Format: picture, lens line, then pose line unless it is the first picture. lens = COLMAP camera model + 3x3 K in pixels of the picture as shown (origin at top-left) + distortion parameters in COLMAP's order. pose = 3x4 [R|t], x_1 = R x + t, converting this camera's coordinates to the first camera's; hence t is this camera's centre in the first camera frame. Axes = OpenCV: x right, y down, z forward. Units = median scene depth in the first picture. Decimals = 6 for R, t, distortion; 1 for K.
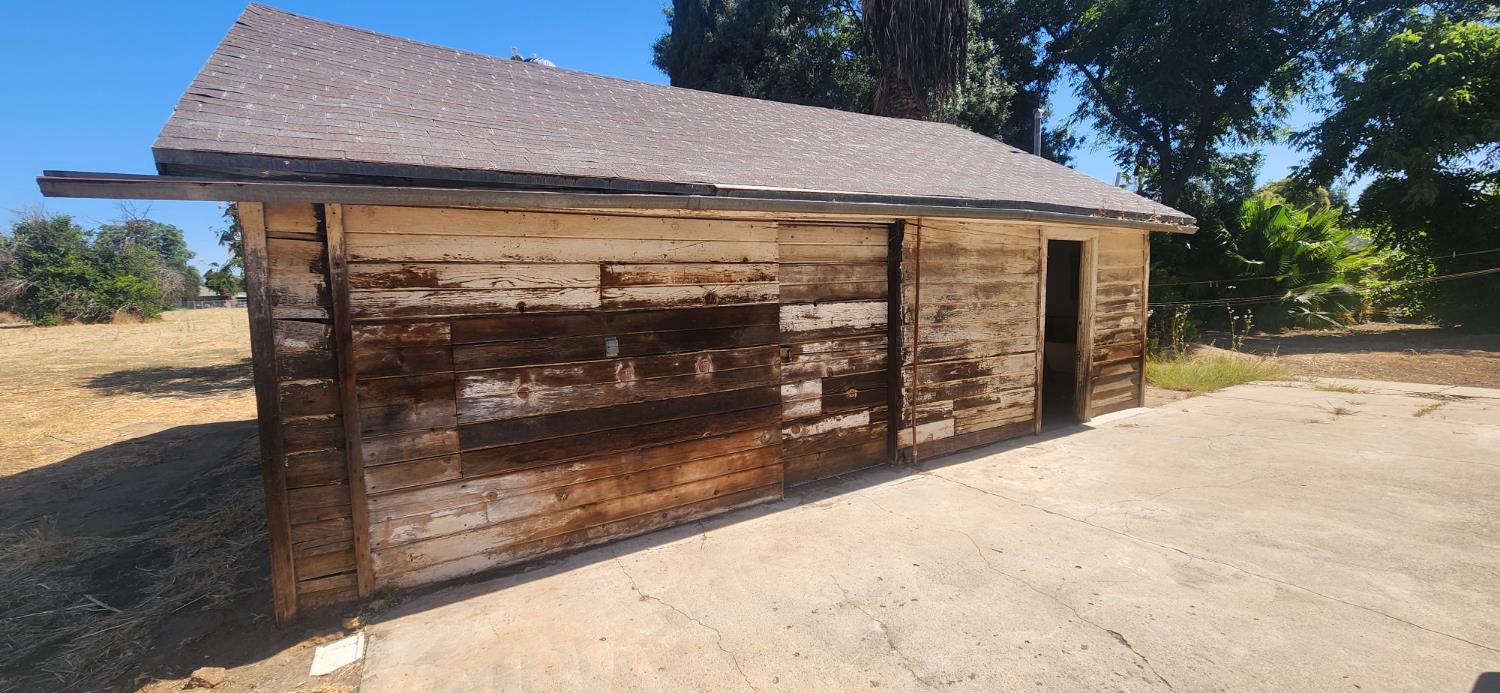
lens RADIAL K [[610.2, 0, 747.2], [0, 610.2, 344.6], [0, 0, 1]] dist [0.000930, 0.000240]
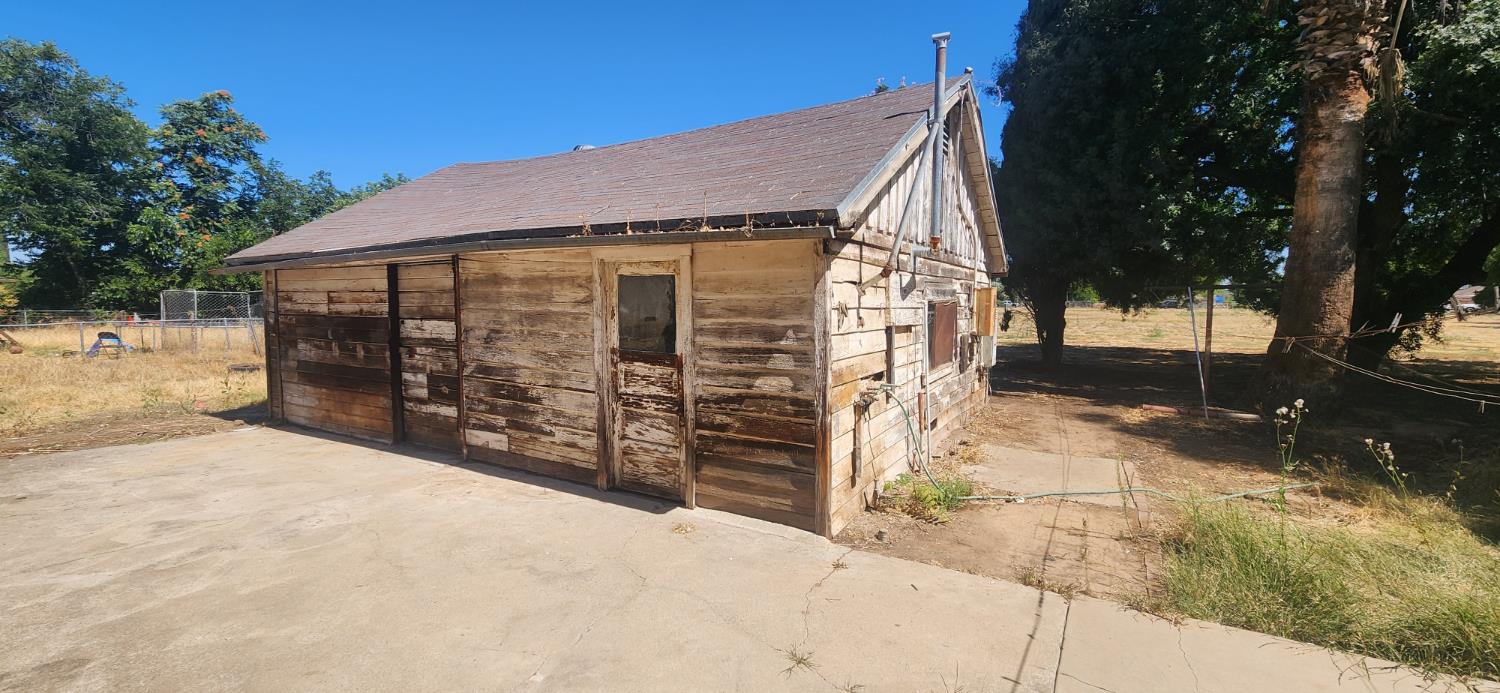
lens RADIAL K [[610.2, 0, 748.9], [0, 610.2, 344.7], [0, 0, 1]] dist [0.000930, 0.000240]
pose [[0.464395, 0.089844, -0.881059, 1.522728], [-0.102647, 0.993597, 0.047216, -0.136598], [0.879660, 0.068511, 0.470643, 0.890450]]
